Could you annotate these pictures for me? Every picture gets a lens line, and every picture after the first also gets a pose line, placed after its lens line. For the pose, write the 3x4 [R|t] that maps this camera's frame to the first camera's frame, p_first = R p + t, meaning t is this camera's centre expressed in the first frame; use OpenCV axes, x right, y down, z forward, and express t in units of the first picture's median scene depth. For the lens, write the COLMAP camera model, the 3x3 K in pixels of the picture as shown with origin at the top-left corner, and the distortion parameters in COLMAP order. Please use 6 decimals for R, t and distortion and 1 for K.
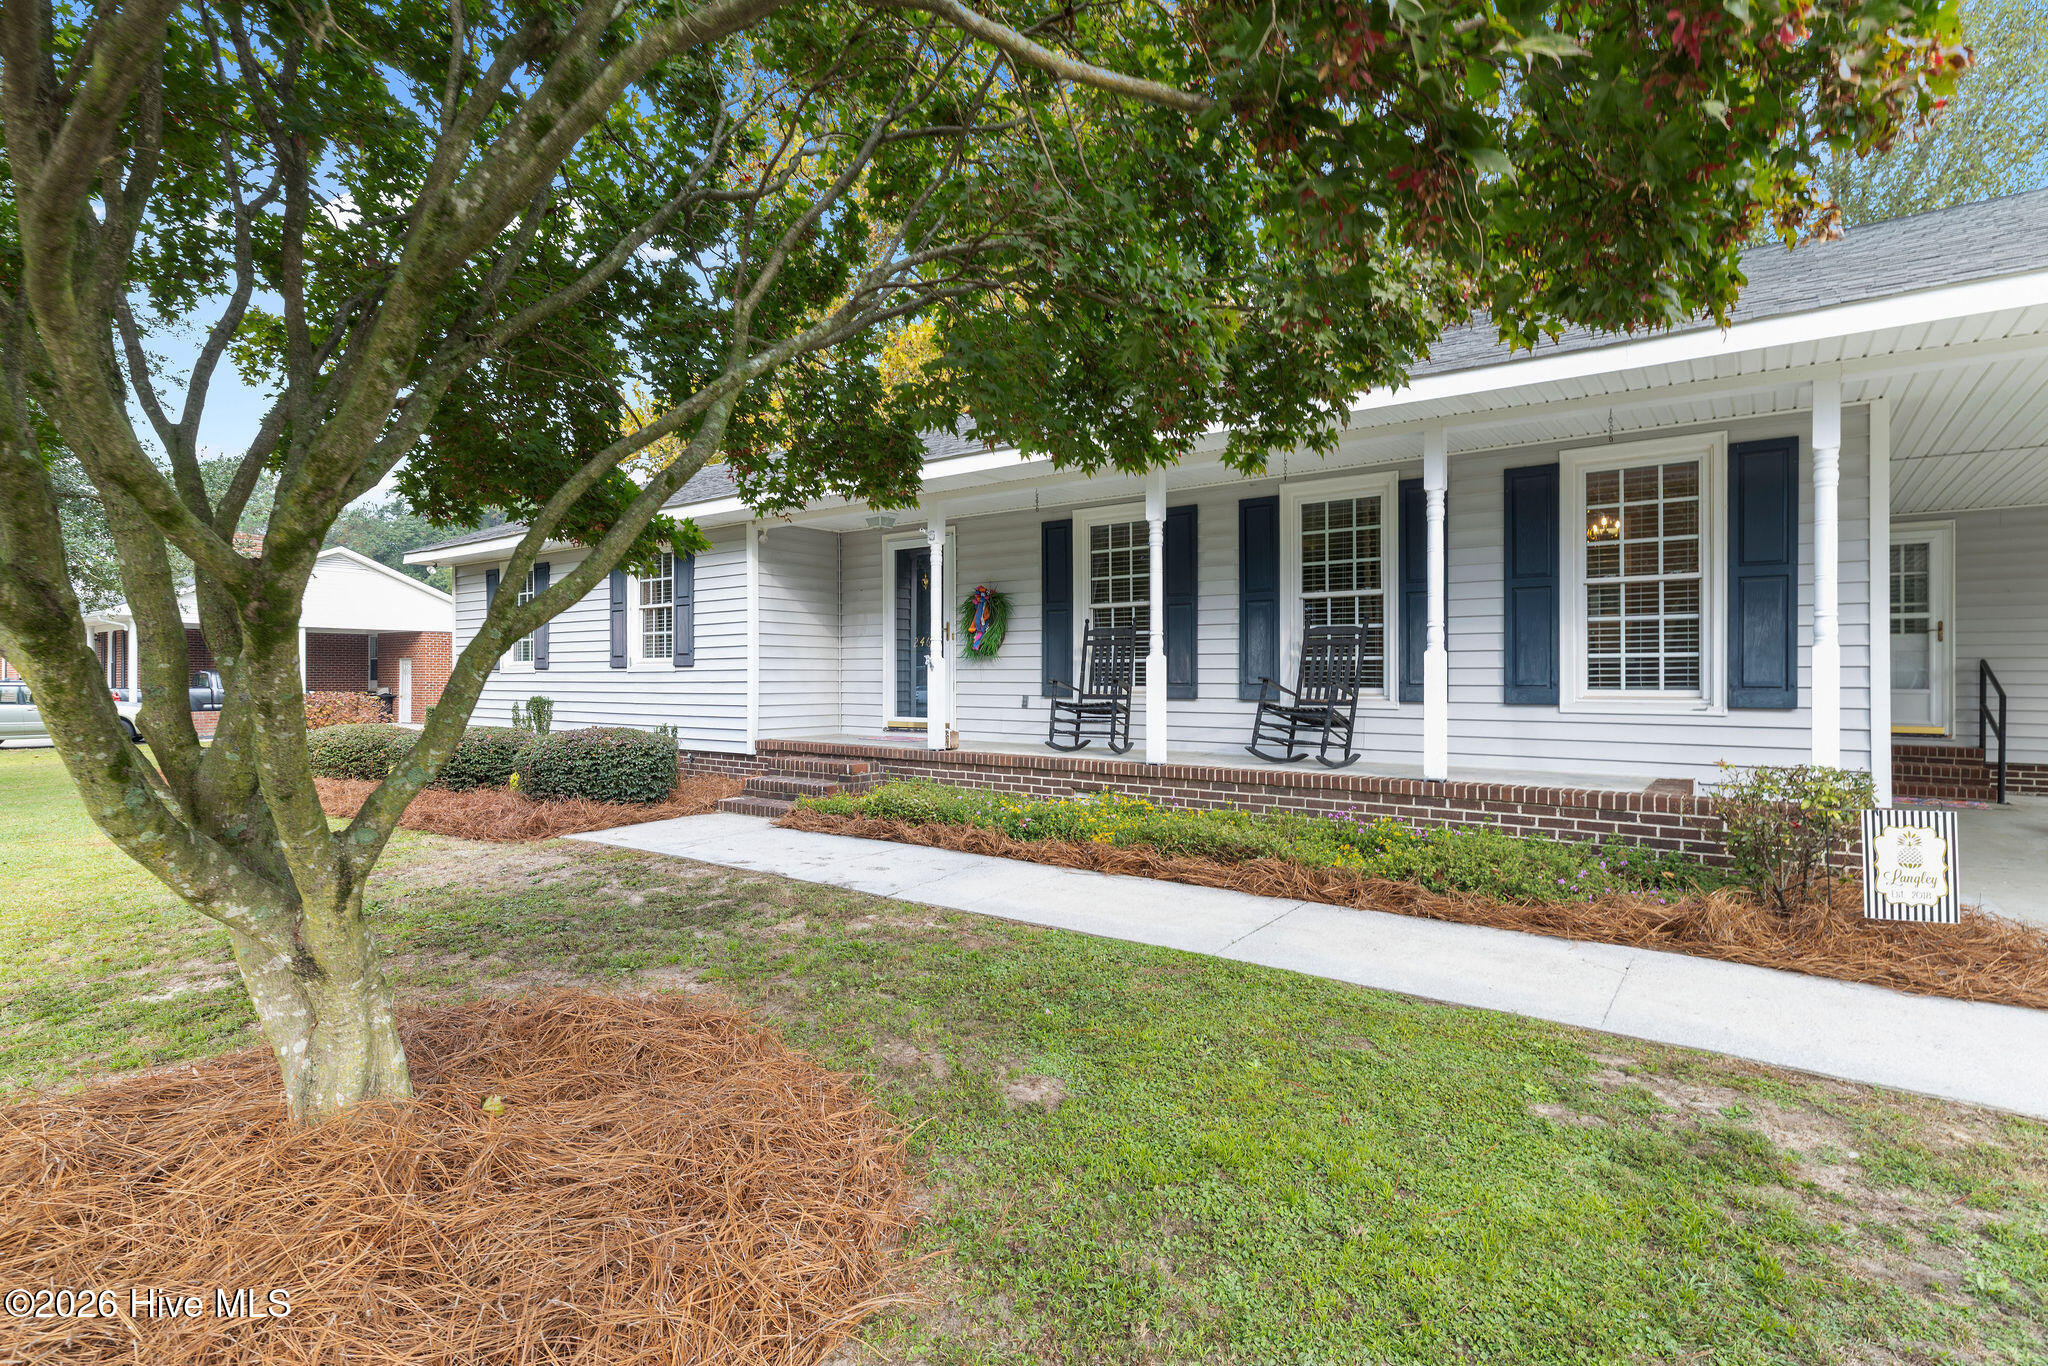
lens RADIAL K [[987.1, 0, 1026.5], [0, 987.1, 679.6], [0, 0, 1]] dist [0.003522, 0.000225]
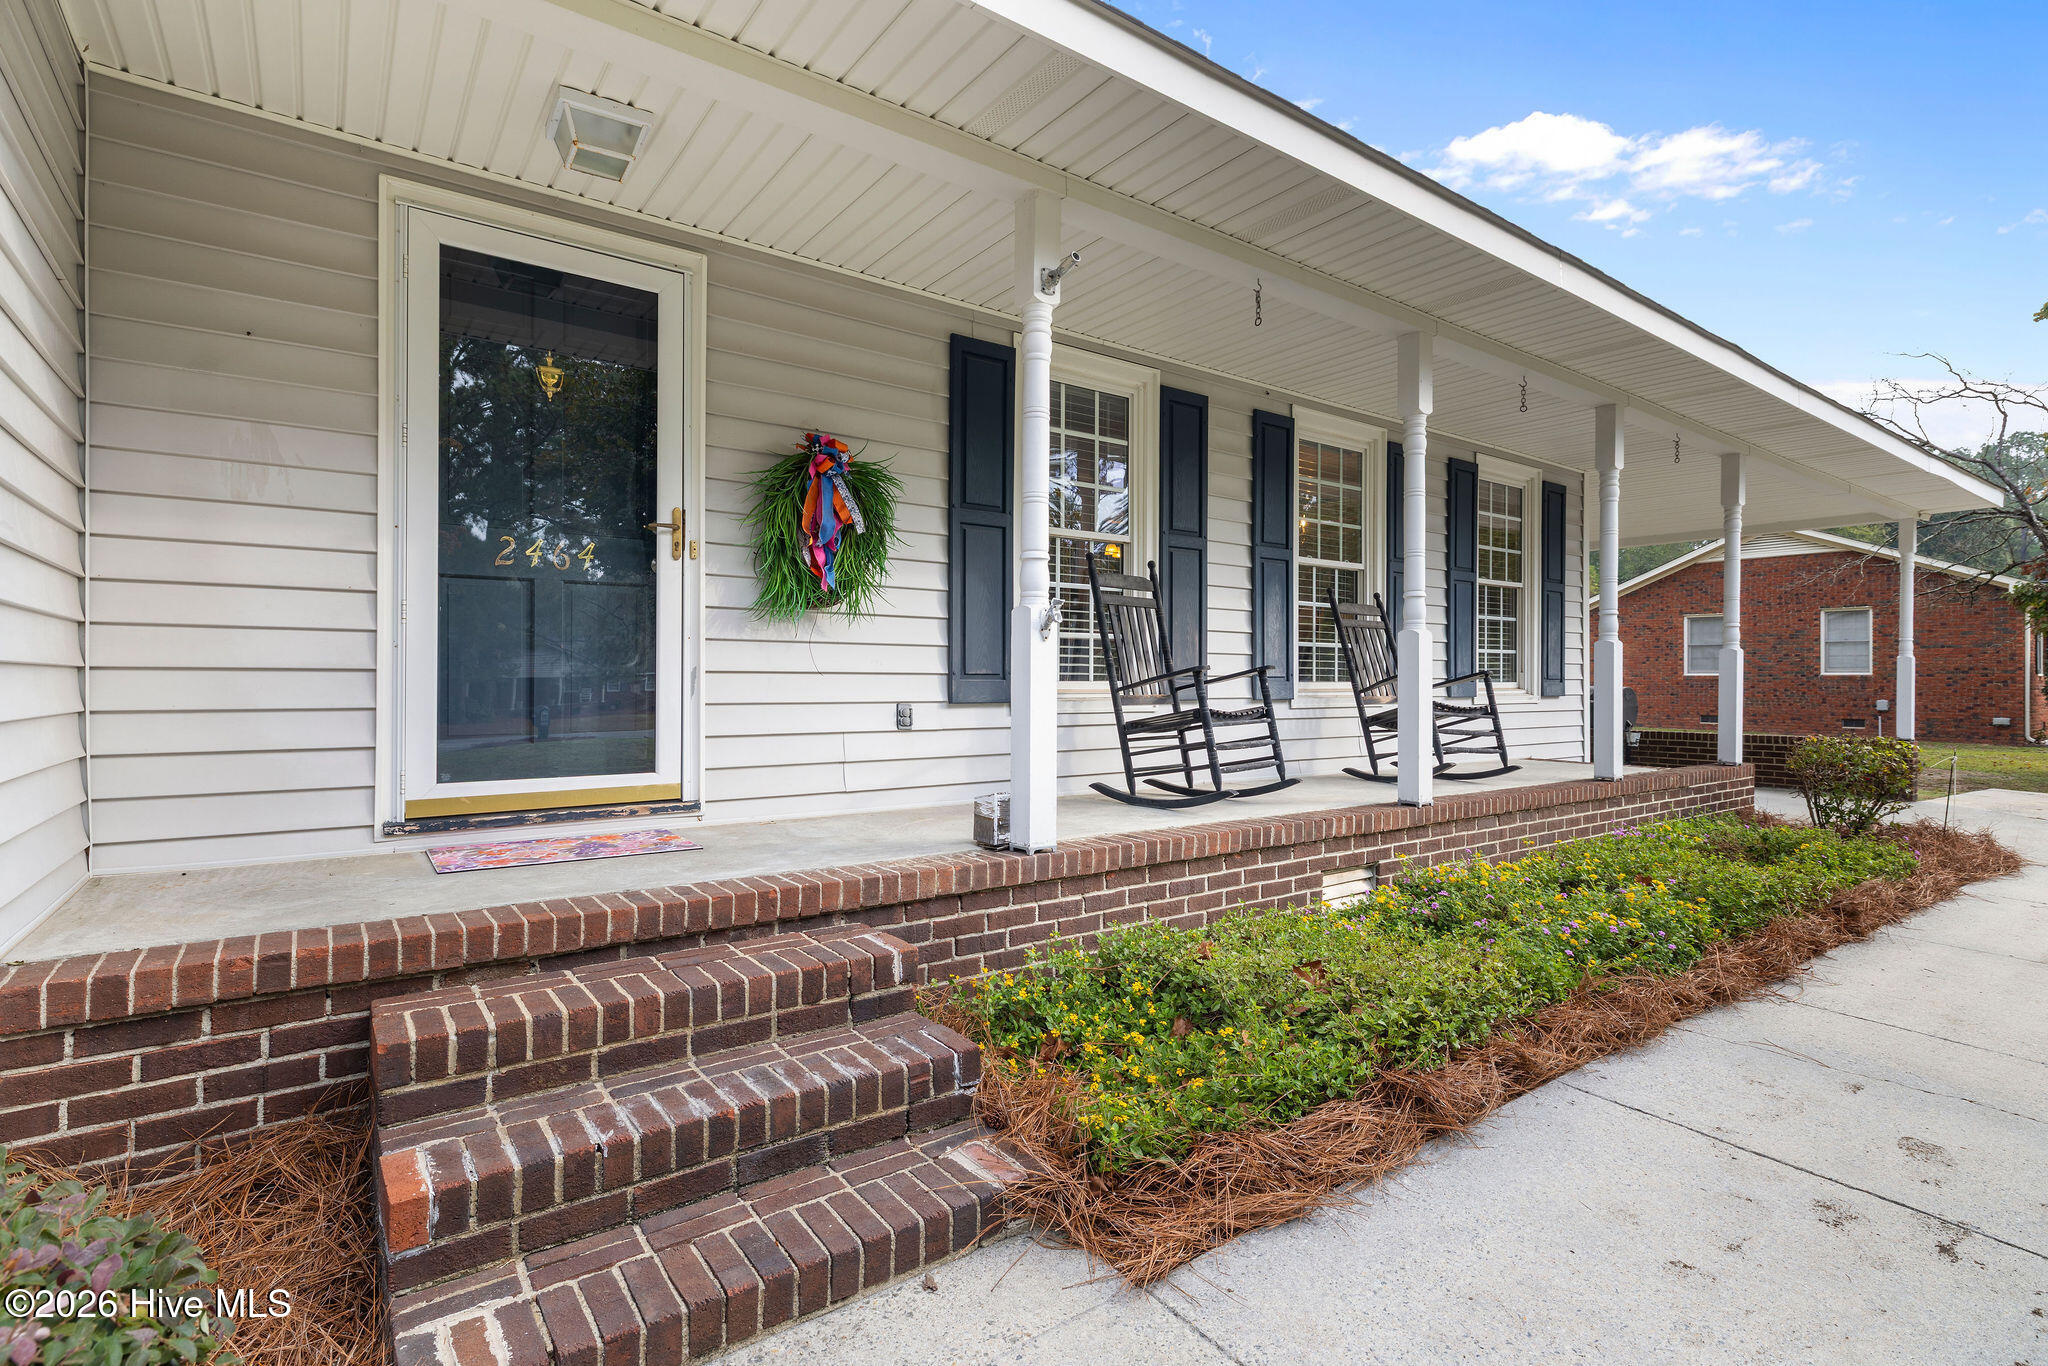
lens RADIAL K [[987.1, 0, 1026.1], [0, 987.1, 684.9], [0, 0, 1]] dist [0.003522, 0.000225]
pose [[0.295863, -0.002782, 0.955226, -0.430388], [0.000273, 0.999996, 0.002828, 0.006993], [-0.955230, -0.000576, 0.295862, 0.838013]]
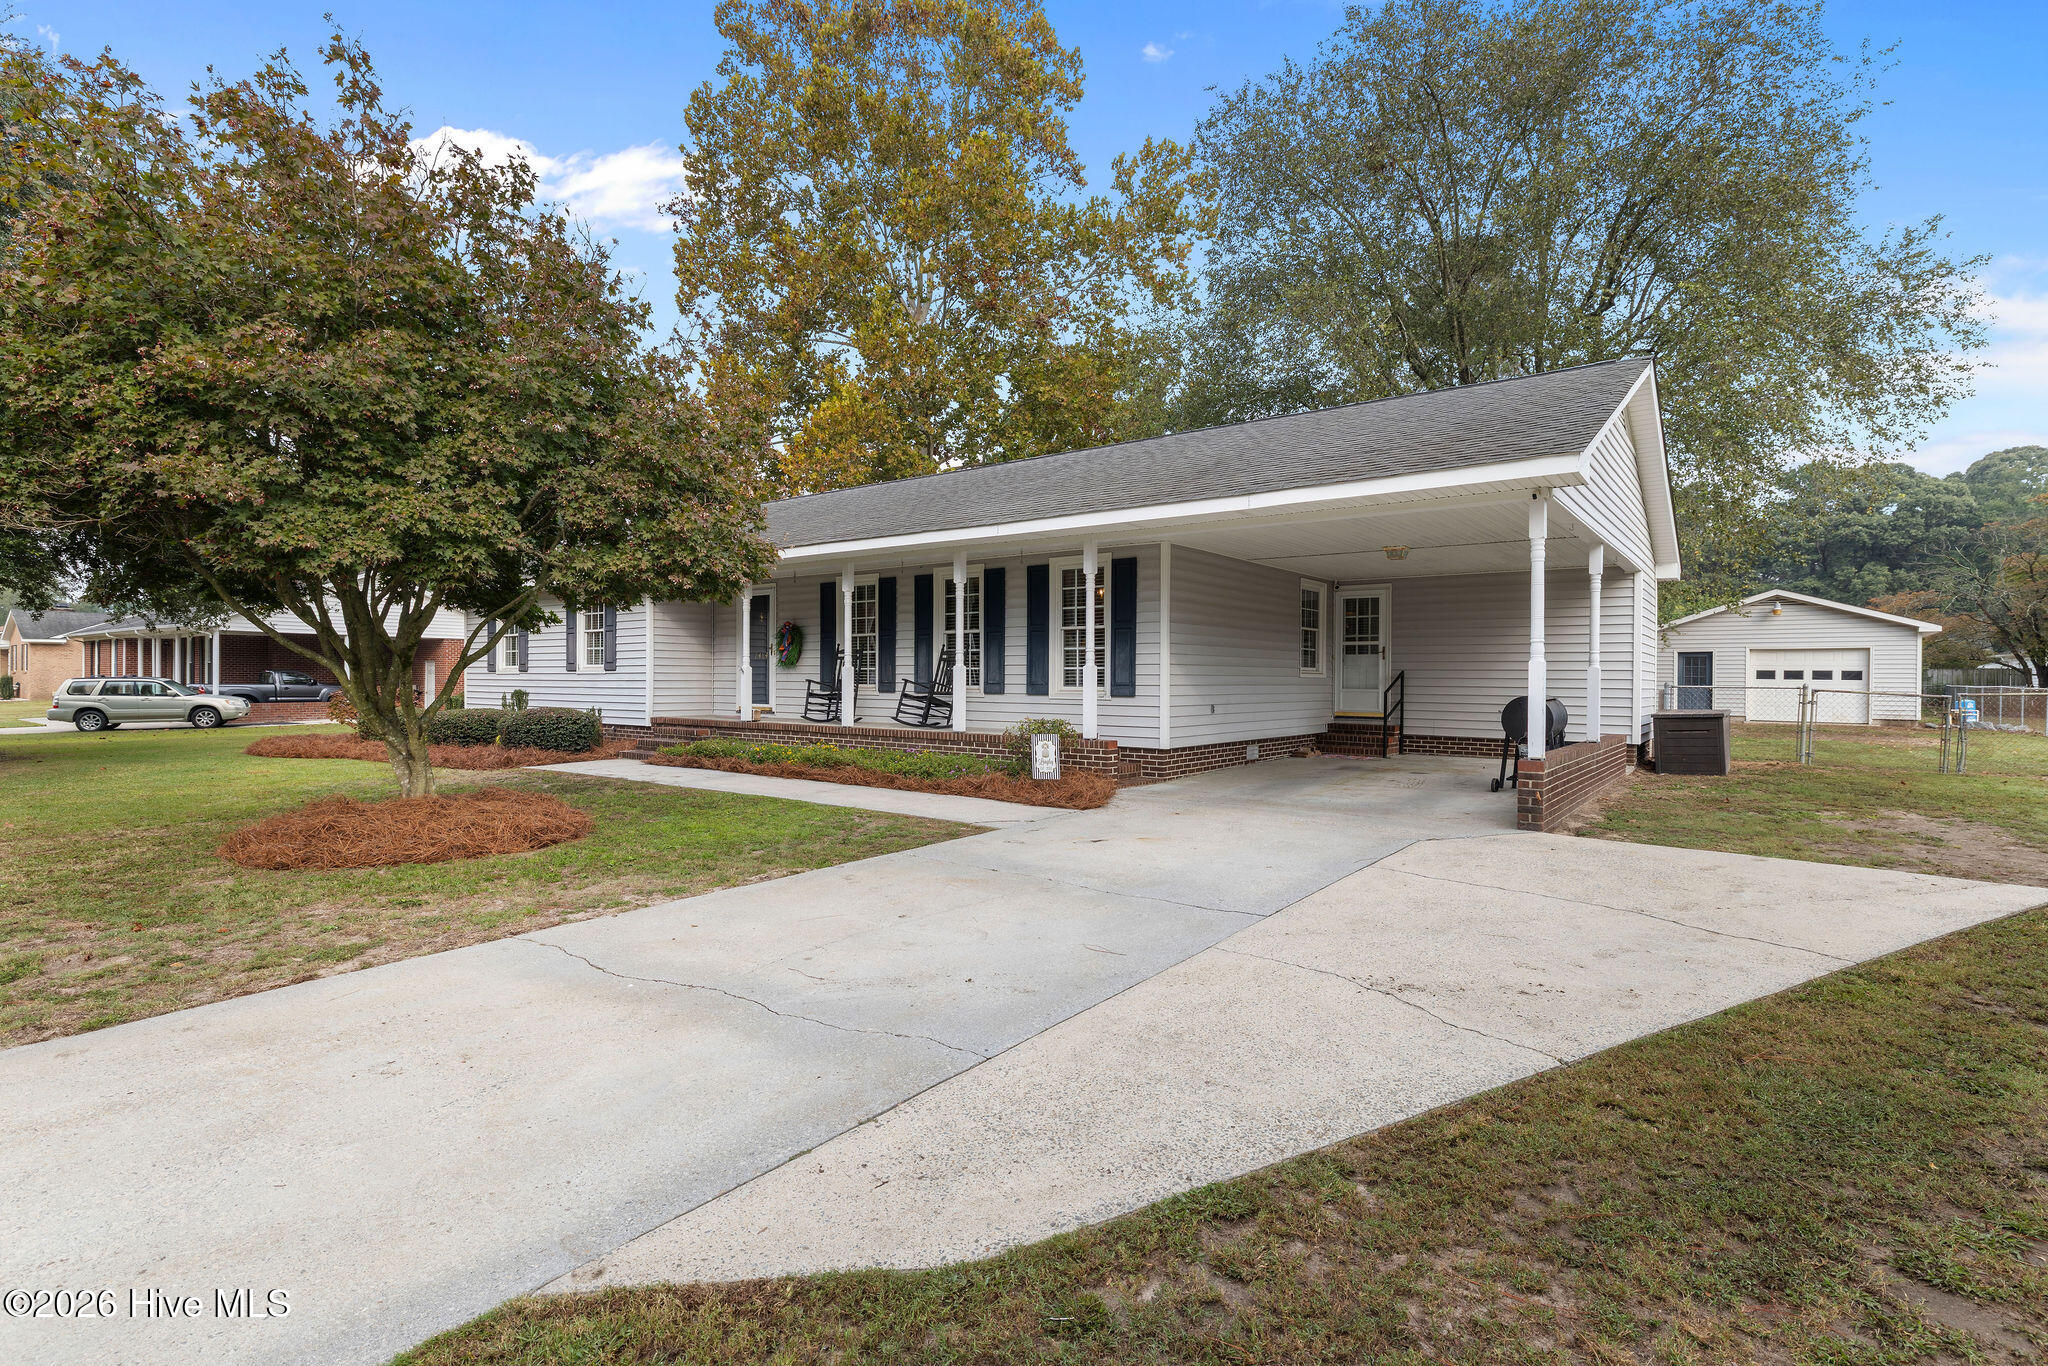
lens RADIAL K [[987.1, 0, 1021.5], [0, 987.1, 678.7], [0, 0, 1]] dist [0.003522, 0.000225]
pose [[0.999771, 0.005546, -0.020653, 0.391245], [-0.005627, 0.999977, -0.003875, 0.002548], [0.020631, 0.003991, 0.999779, -0.635259]]
